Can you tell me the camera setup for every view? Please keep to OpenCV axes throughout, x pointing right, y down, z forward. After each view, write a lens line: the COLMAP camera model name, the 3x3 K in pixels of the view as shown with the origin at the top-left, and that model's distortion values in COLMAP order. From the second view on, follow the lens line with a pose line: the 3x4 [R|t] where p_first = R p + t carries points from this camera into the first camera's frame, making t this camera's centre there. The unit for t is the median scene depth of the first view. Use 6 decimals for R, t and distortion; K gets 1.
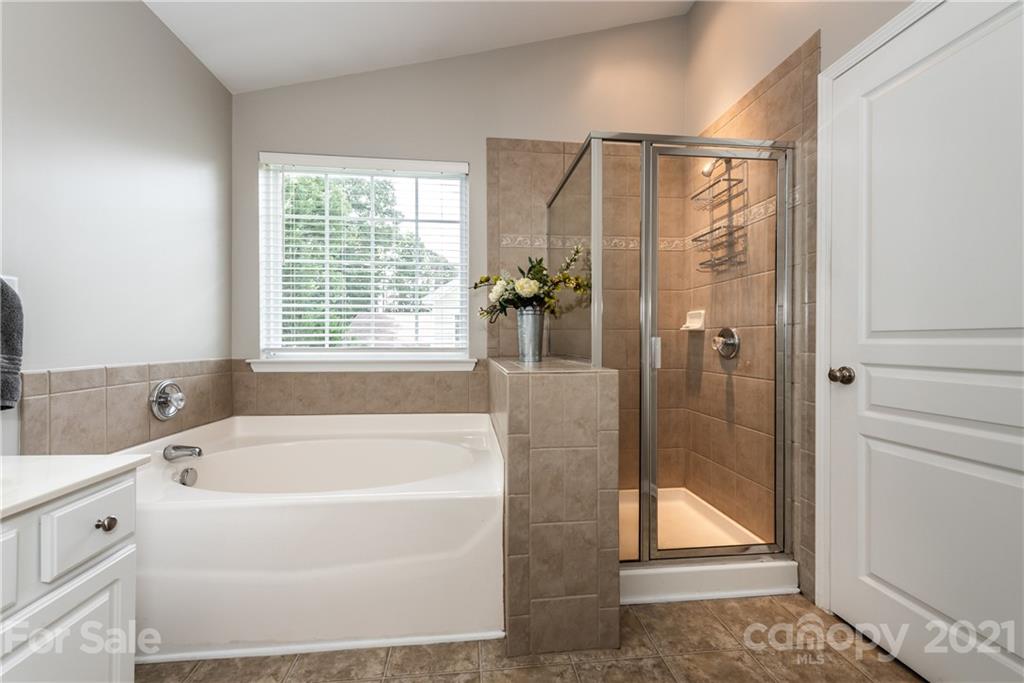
lens RADIAL K [[401.6, 0, 507.7], [0, 401.6, 341.2], [0, 0, 1]] dist [0.008541, -0.000115]
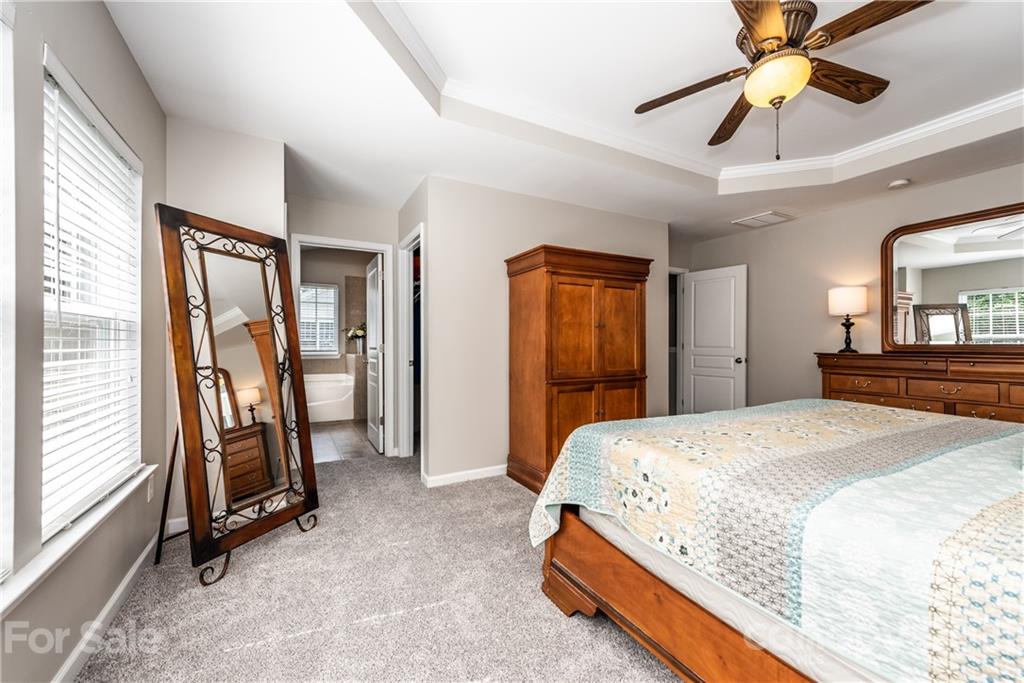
lens RADIAL K [[401.6, 0, 507.7], [0, 401.6, 341.2], [0, 0, 1]] dist [0.008541, -0.000115]
pose [[0.921537, -0.002718, 0.388282, -0.118927], [0.003999, 0.999989, -0.002491, -0.045449], [-0.388271, 0.003848, 0.921537, -2.604442]]
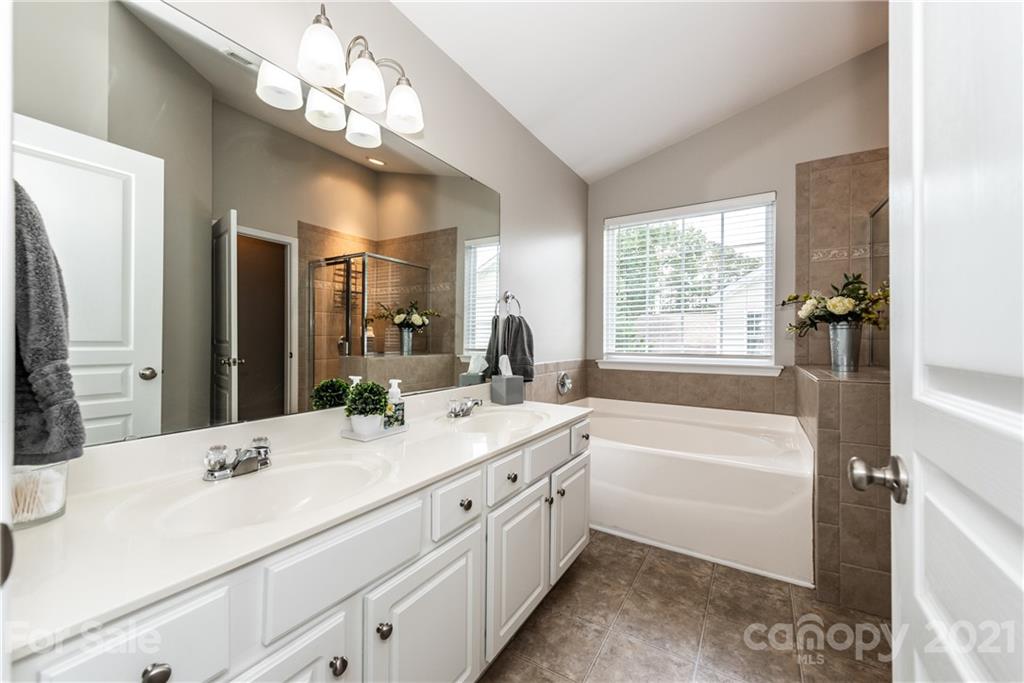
lens RADIAL K [[401.6, 0, 507.7], [0, 401.6, 341.2], [0, 0, 1]] dist [0.008541, -0.000115]
pose [[0.790434, 0.004459, -0.612531, 0.004690], [-0.002907, 0.999990, 0.003528, -0.032858], [0.612540, -0.001008, 0.790439, -0.437355]]
